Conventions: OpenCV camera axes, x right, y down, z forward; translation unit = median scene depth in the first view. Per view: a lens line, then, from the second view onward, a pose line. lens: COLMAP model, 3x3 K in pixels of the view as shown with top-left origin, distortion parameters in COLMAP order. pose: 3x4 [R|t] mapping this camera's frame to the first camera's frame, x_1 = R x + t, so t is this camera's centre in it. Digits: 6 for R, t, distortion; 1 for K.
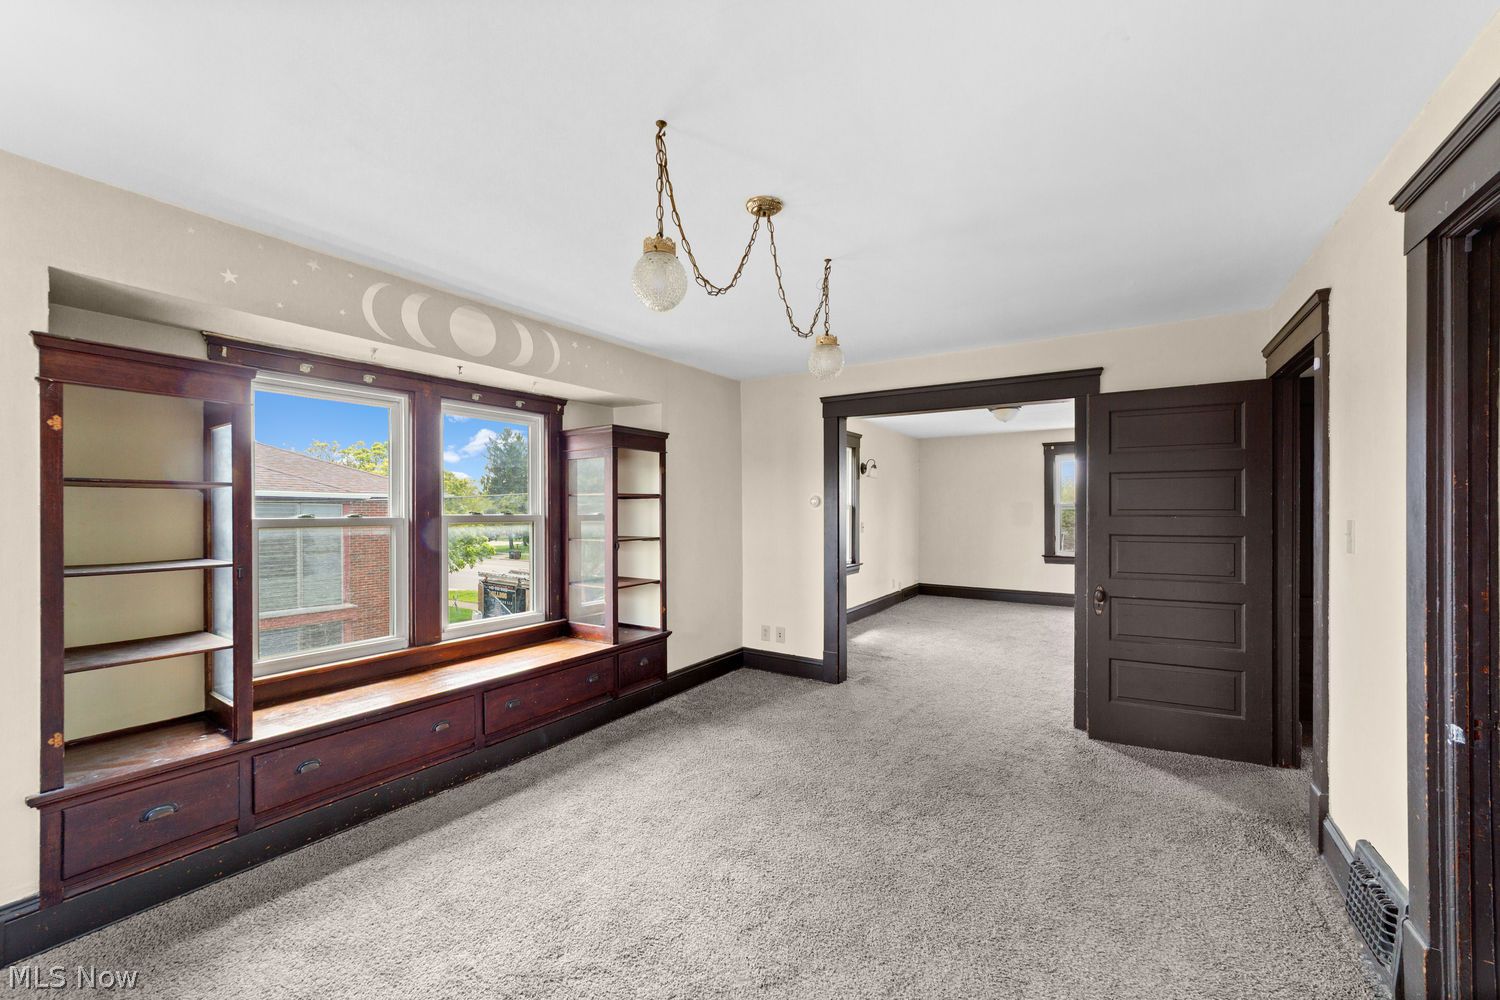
lens RADIAL K [[585.1, 0, 750.0], [0, 585.1, 500.0], [0, 0, 1]] dist [-0.001240, 0.000320]
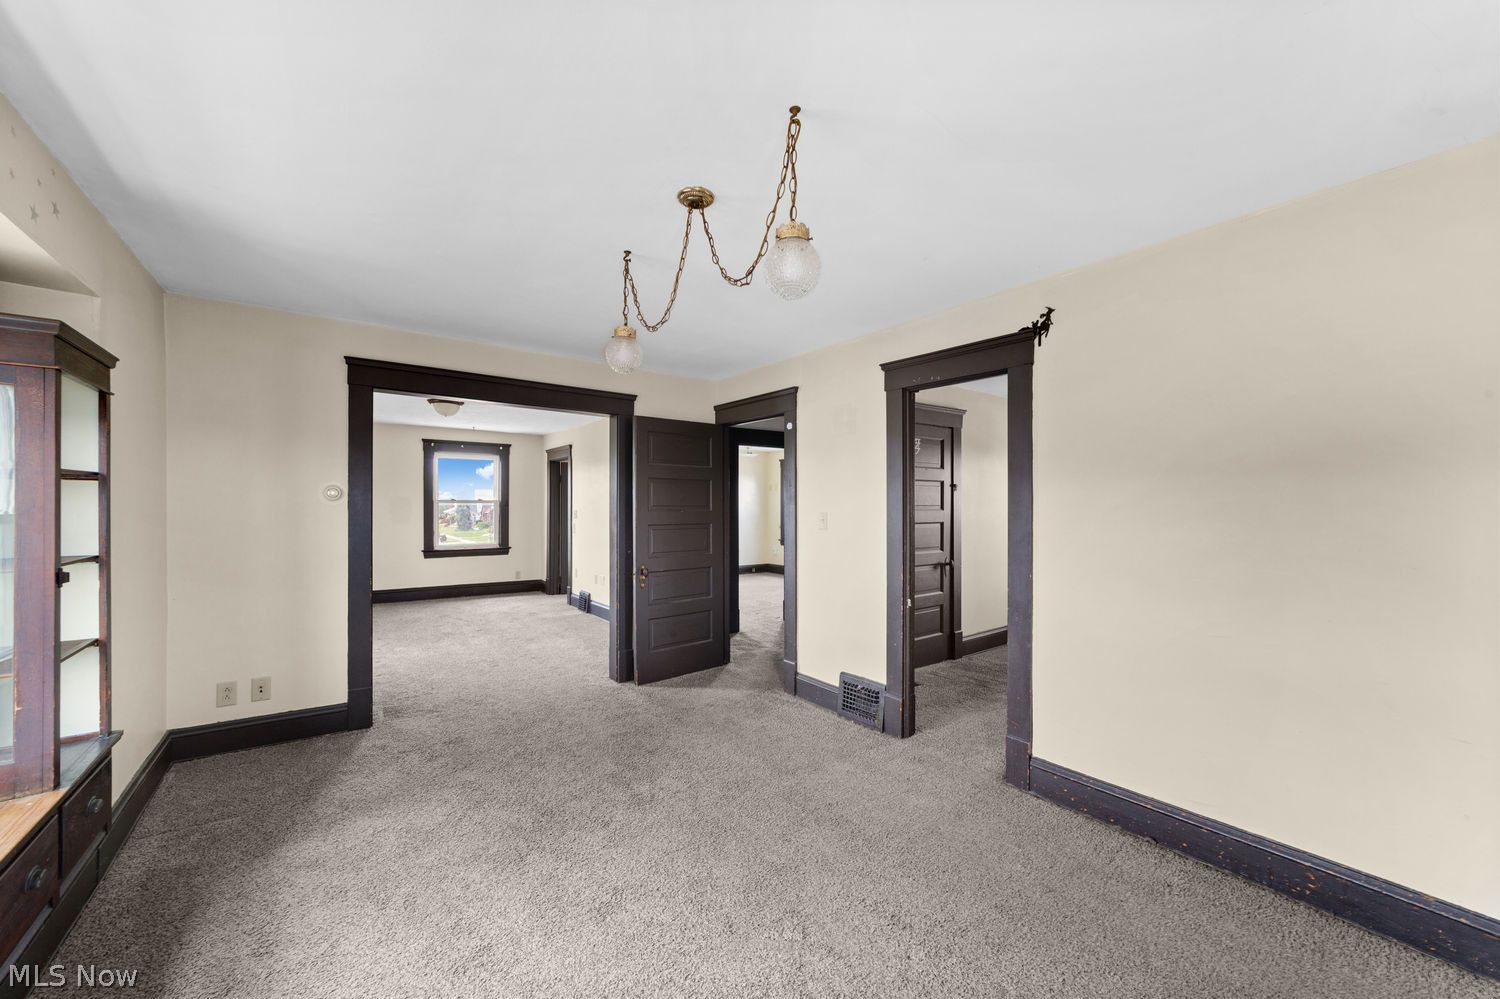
lens RADIAL K [[558.4, 0, 746.9], [0, 558.4, 490.2], [0, 0, 1]] dist [-0.001611, 0.000154]
pose [[0.364996, 0.030661, 0.930504, -0.444747], [-0.020370, 0.999481, -0.024943, 0.007239], [-0.930786, -0.009850, 0.365432, 0.314576]]
